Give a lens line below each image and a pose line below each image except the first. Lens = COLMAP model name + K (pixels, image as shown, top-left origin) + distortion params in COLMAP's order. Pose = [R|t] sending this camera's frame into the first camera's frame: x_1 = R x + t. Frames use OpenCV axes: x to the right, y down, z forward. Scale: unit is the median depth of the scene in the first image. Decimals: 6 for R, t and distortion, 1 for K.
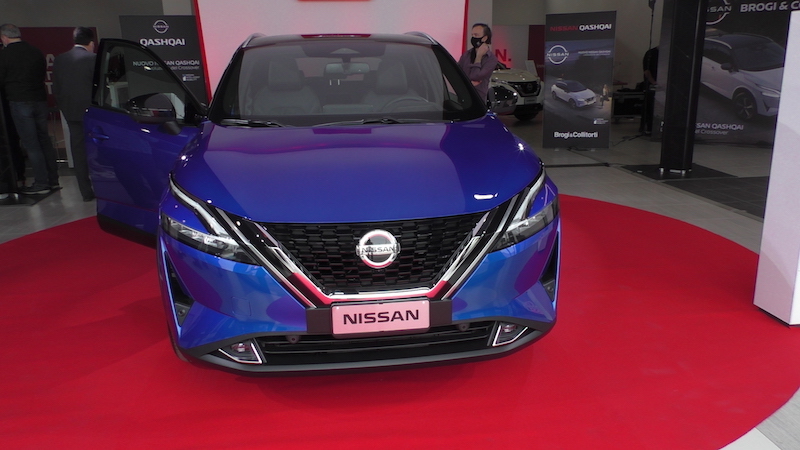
lens RADIAL K [[668.7, 0, 399.9], [0, 668.7, 220.6], [0, 0, 1]] dist [0.063799, -0.018890]
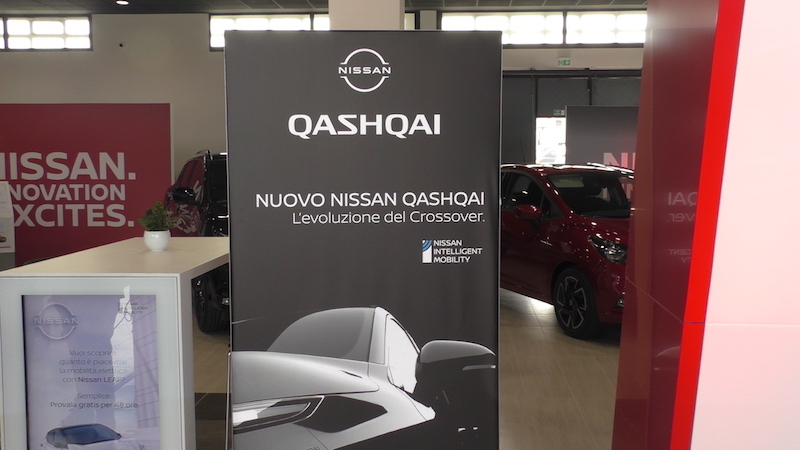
lens RADIAL K [[909.9, 0, 398.8], [0, 909.9, 222.0], [0, 0, 1]] dist [-0.024219, 0.000000]
pose [[0.985240, 0.028292, -0.168826, -0.947270], [-0.055667, 0.985595, -0.159698, -0.580315], [0.161876, 0.166739, 0.972622, 2.255196]]
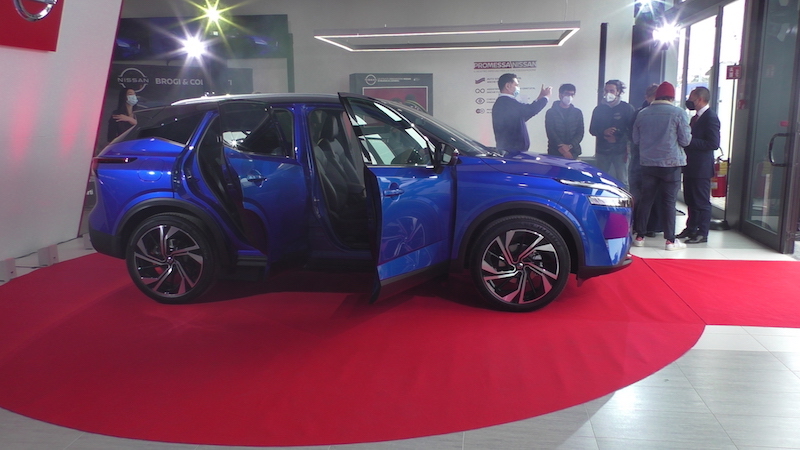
lens RADIAL K [[668.7, 0, 399.1], [0, 668.7, 228.1], [0, 0, 1]] dist [0.063799, -0.018890]
pose [[0.241730, -0.160416, 0.956992, -2.325128], [0.241854, 0.965075, 0.100681, -0.247938], [-0.939720, 0.207114, 0.272085, 1.096520]]
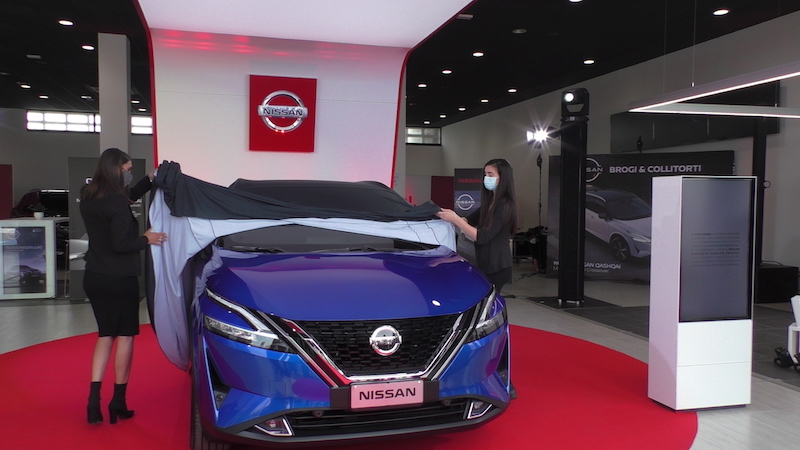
lens RADIAL K [[668.7, 0, 400.5], [0, 668.7, 225.6], [0, 0, 1]] dist [0.063799, -0.018890]
pose [[0.987679, 0.018602, 0.155385, -0.203063], [0.013052, 0.979660, -0.200239, 0.081901], [-0.155950, 0.199800, 0.967347, -0.316234]]
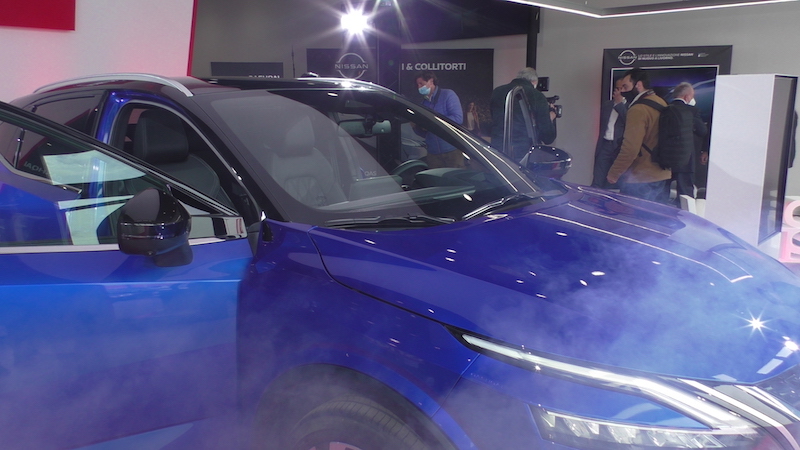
lens RADIAL K [[668.7, 0, 406.9], [0, 668.7, 219.5], [0, 0, 1]] dist [0.063799, -0.018890]
pose [[0.734765, -0.110333, 0.669288, -0.808138], [0.157111, 0.987534, -0.009684, -0.180801], [-0.659876, 0.112268, 0.742940, 0.694398]]
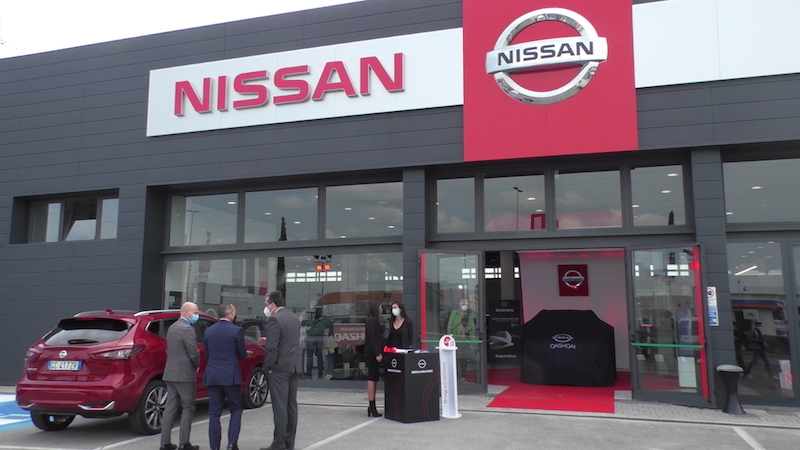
lens RADIAL K [[668.7, 0, 391.2], [0, 668.7, 216.6], [0, 0, 1]] dist [0.063799, -0.018890]
pose [[0.911455, -0.043682, -0.409073, 0.954875], [-0.116604, 0.926141, -0.358701, 1.149007], [0.394528, 0.374640, 0.839043, -4.485773]]
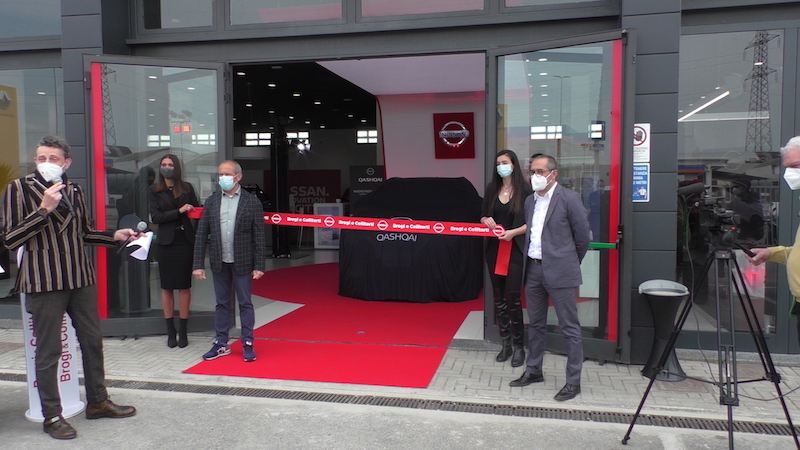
lens RADIAL K [[668.7, 0, 401.2], [0, 668.7, 228.5], [0, 0, 1]] dist [0.063799, -0.018890]
pose [[0.947406, 0.030114, -0.318614, 0.994865], [-0.087815, 0.981813, -0.168322, 0.513174], [0.307751, 0.187449, 0.932820, -2.017357]]
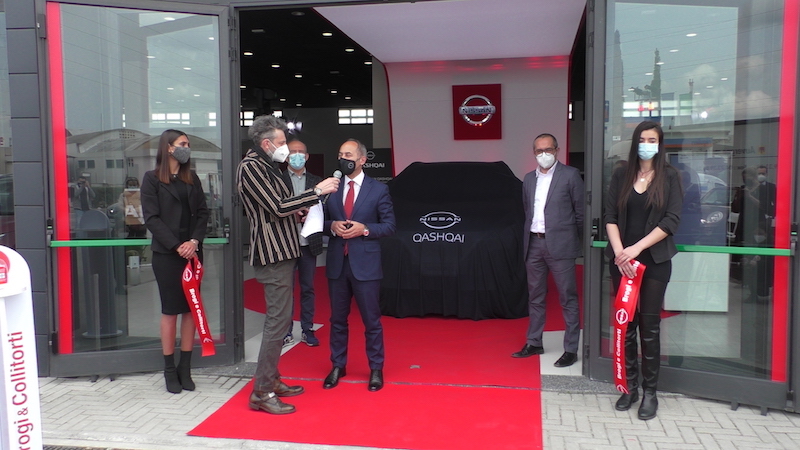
lens RADIAL K [[729.4, 0, 404.7], [0, 729.4, 230.0], [0, 0, 1]] dist [0.074803, 0.000000]
pose [[0.960961, 0.027949, -0.275267, 0.592586], [-0.073802, 0.984732, -0.157659, 0.434613], [0.266658, 0.171820, 0.948352, -1.685716]]
